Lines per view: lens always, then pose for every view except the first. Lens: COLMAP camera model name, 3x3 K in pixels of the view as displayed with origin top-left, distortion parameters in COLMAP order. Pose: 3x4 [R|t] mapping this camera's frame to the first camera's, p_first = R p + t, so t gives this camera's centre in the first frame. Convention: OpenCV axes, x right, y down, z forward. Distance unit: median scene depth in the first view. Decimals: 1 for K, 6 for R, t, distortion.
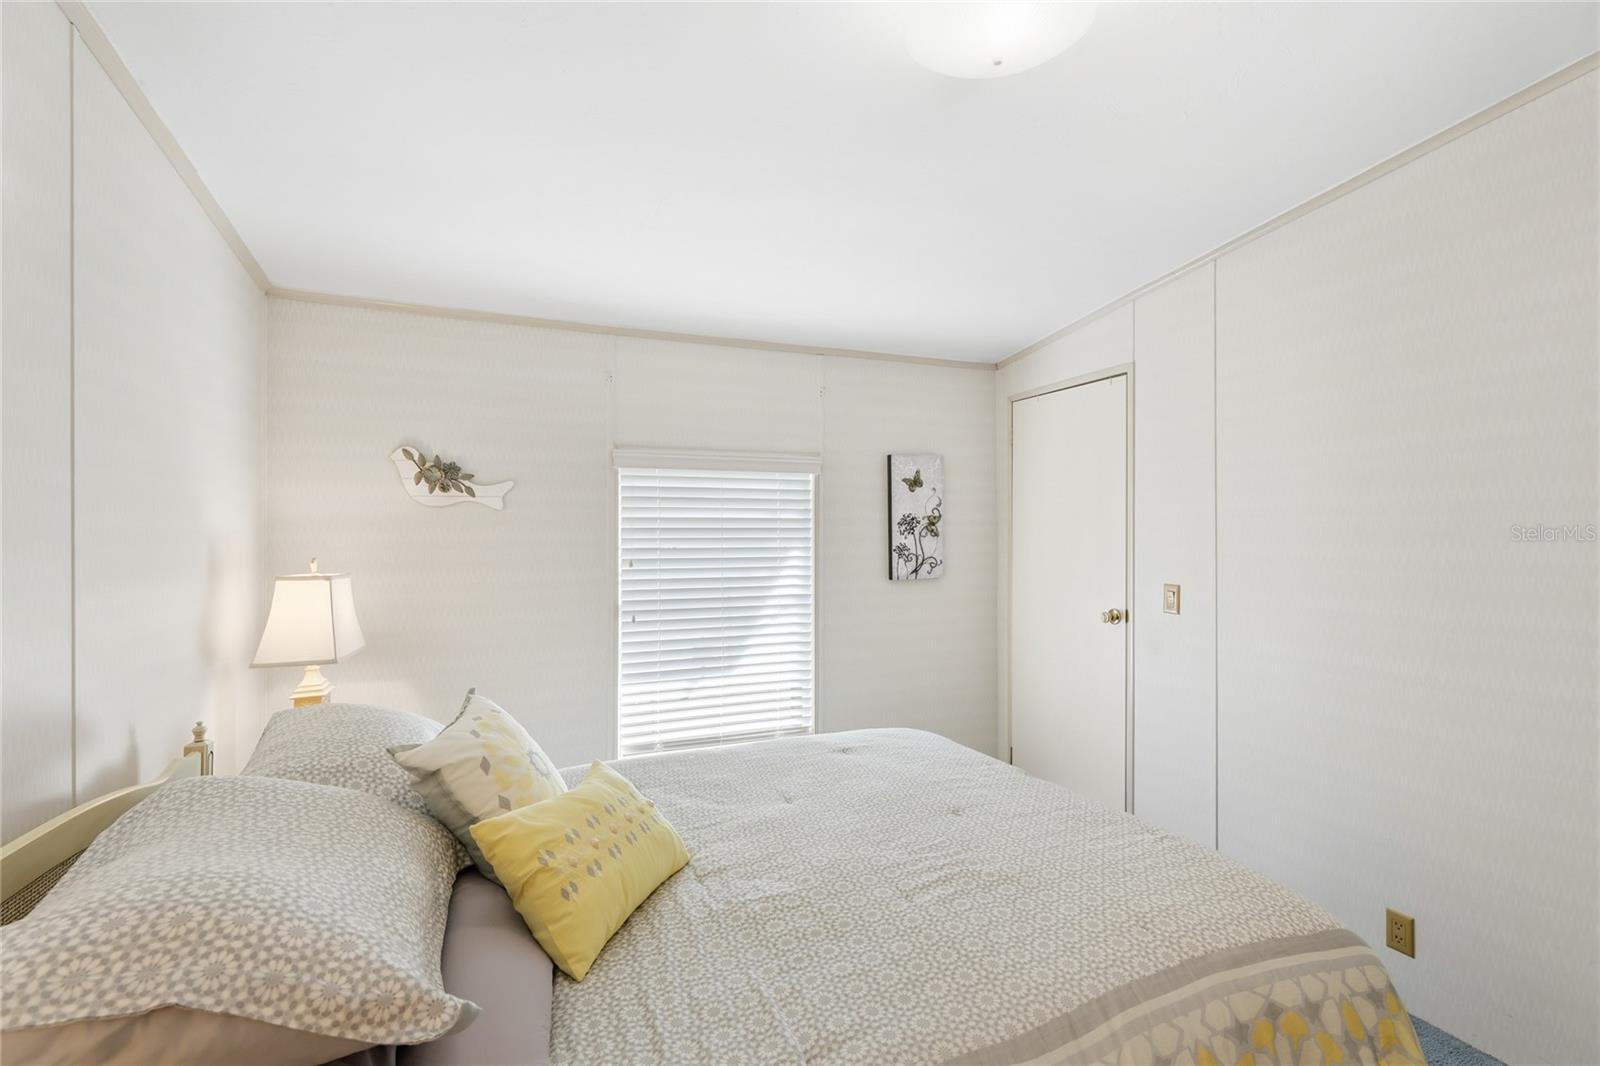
lens RADIAL K [[717.6, 0, 799.4], [0, 717.6, 533.2], [0, 0, 1]] dist [0.002481, -0.000187]
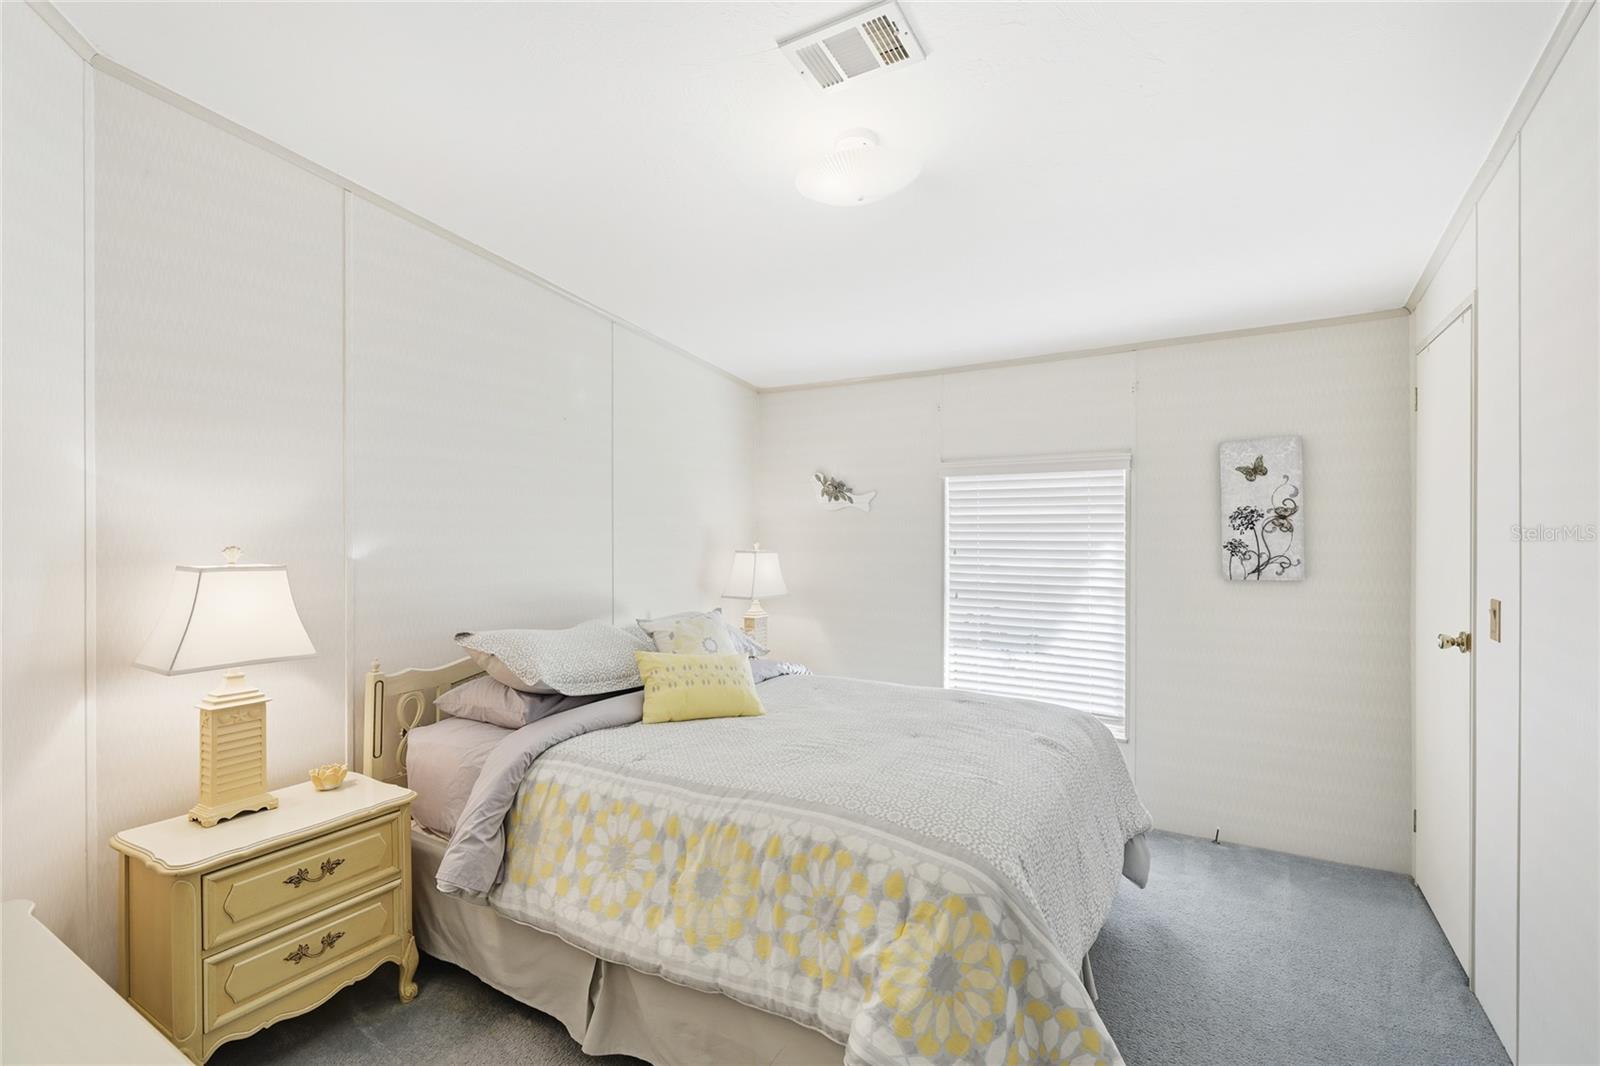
lens RADIAL K [[717.6, 0, 787.8], [0, 717.6, 532.6], [0, 0, 1]] dist [0.002481, -0.000187]
pose [[0.584052, 0.005327, -0.811698, 0.567921], [-0.002479, 0.999986, 0.004779, 0.002932], [0.811712, -0.000779, 0.584057, 0.015783]]
